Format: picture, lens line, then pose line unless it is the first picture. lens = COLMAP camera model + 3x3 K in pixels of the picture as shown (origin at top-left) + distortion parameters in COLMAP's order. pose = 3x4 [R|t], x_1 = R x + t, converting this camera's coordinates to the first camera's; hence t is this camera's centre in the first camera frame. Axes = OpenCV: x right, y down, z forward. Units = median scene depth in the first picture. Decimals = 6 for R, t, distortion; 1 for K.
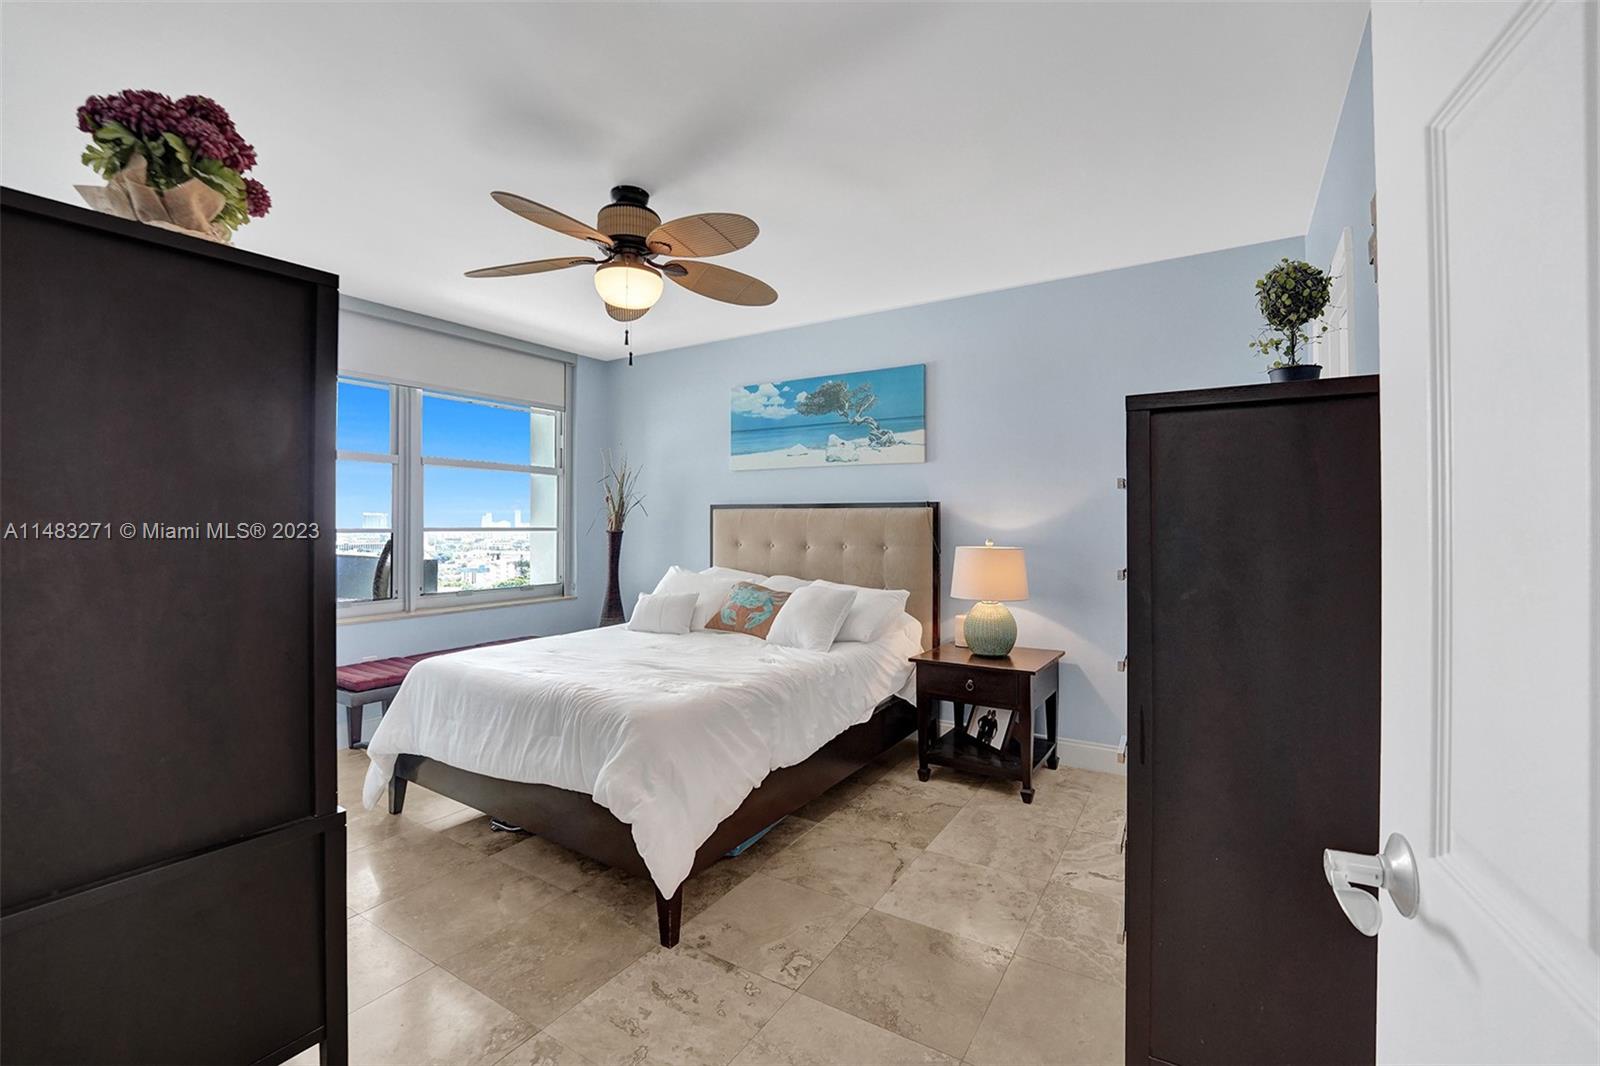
lens RADIAL K [[647.0, 0, 752.8], [0, 647.0, 528.7], [0, 0, 1]] dist [0.000252, -0.000048]
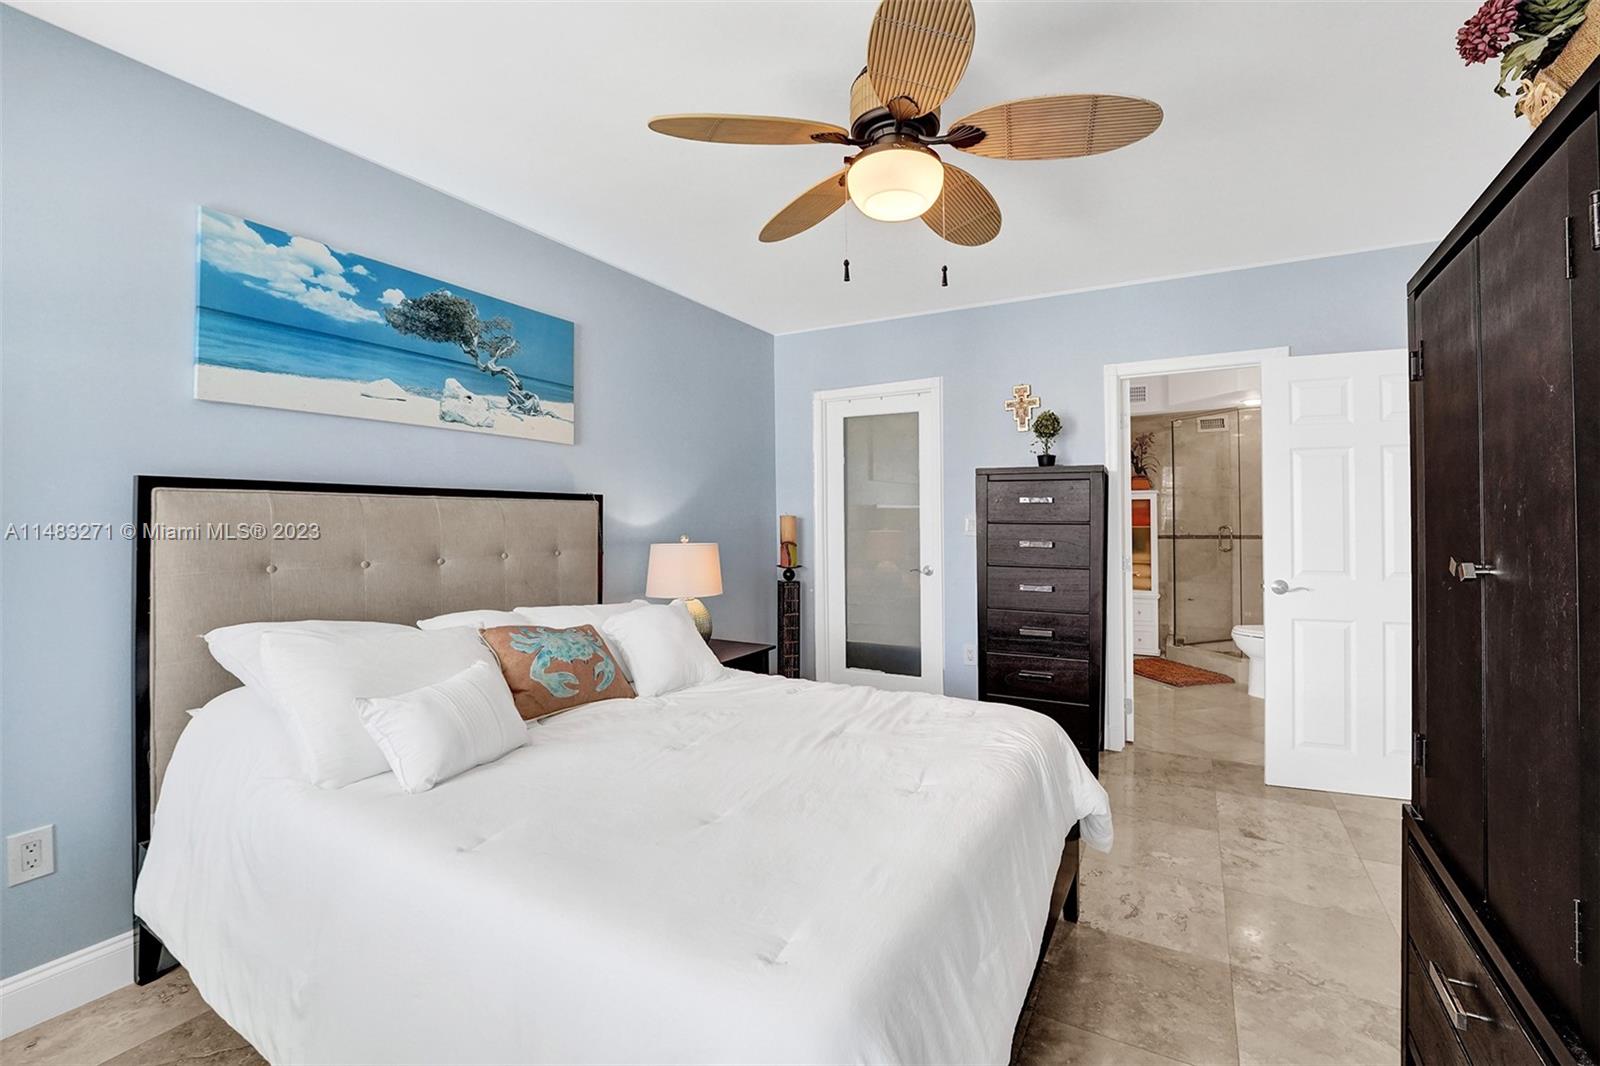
lens RADIAL K [[704.2, 0, 793.1], [0, 704.2, 523.4], [0, 0, 1]] dist [-0.040090, 0.008842]
pose [[-0.073151, -0.009203, 0.997278, -0.570023], [0.011291, 0.999886, 0.010056, -0.008779], [-0.997257, 0.011996, -0.073038, 0.717211]]
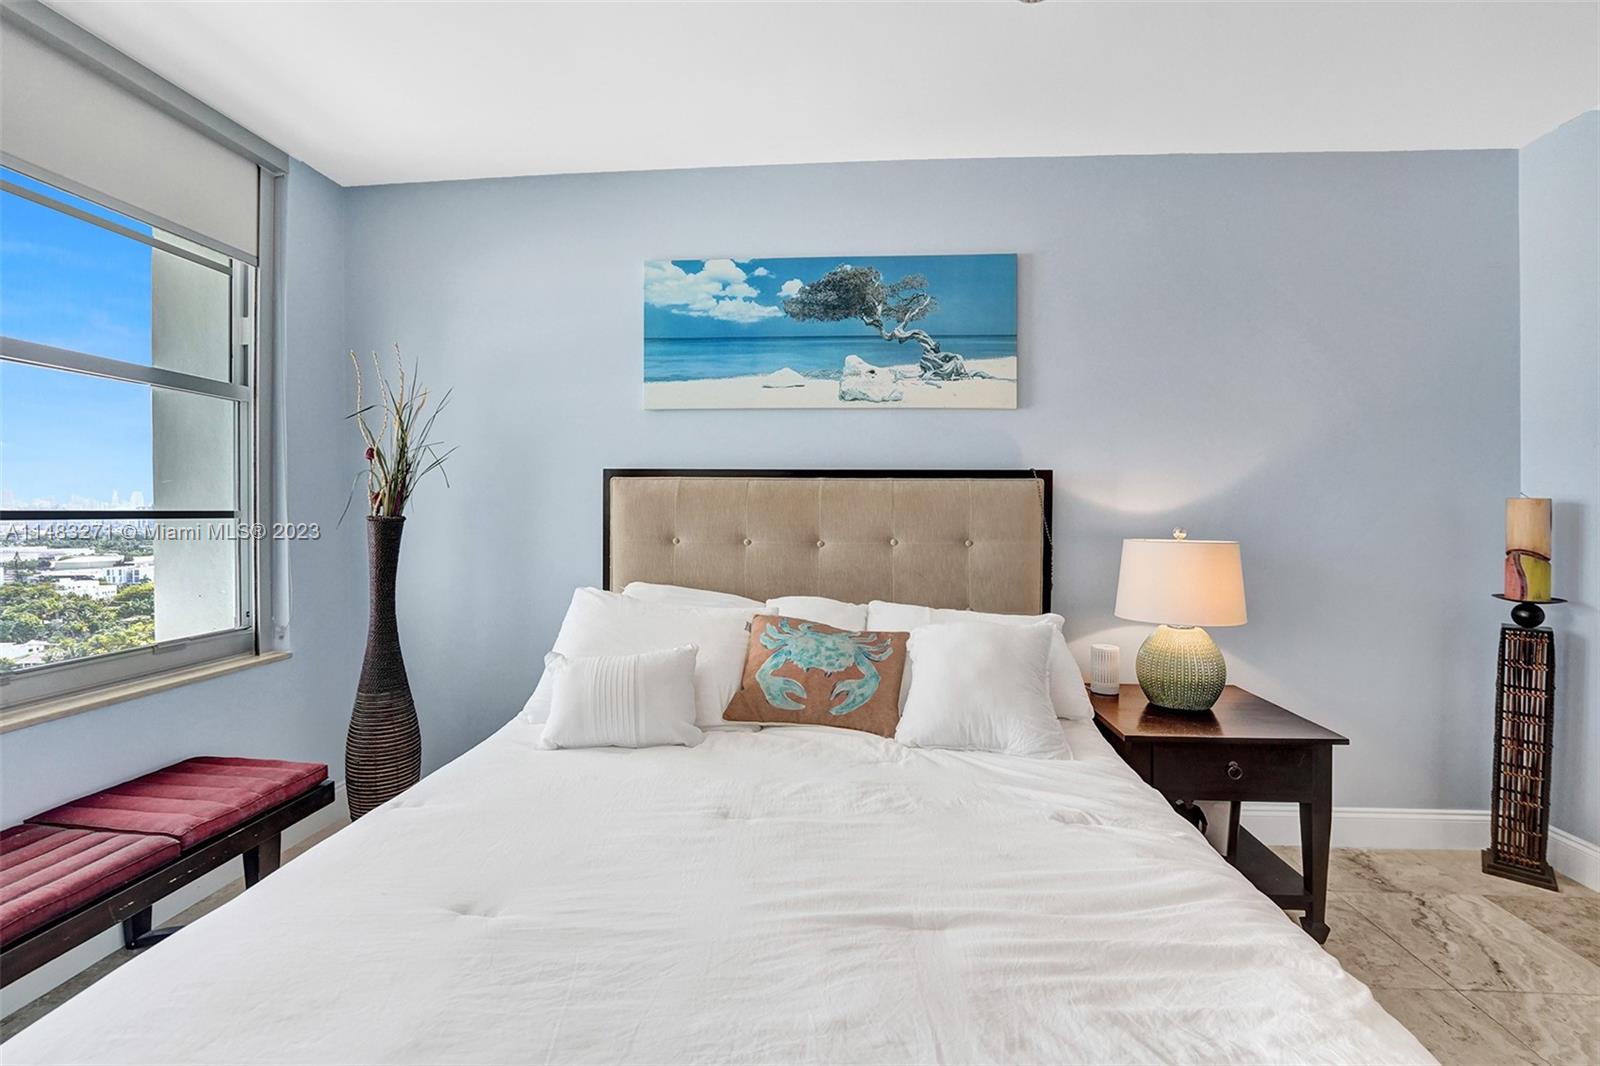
lens RADIAL K [[674.7, 0, 770.4], [0, 674.7, 529.8], [0, 0, 1]] dist [-0.018850, 0.006353]
pose [[0.874825, -0.015696, 0.484185, -0.247959], [0.002865, 0.999625, 0.027230, -0.000681], [-0.484431, -0.022434, 0.874542, 0.481551]]
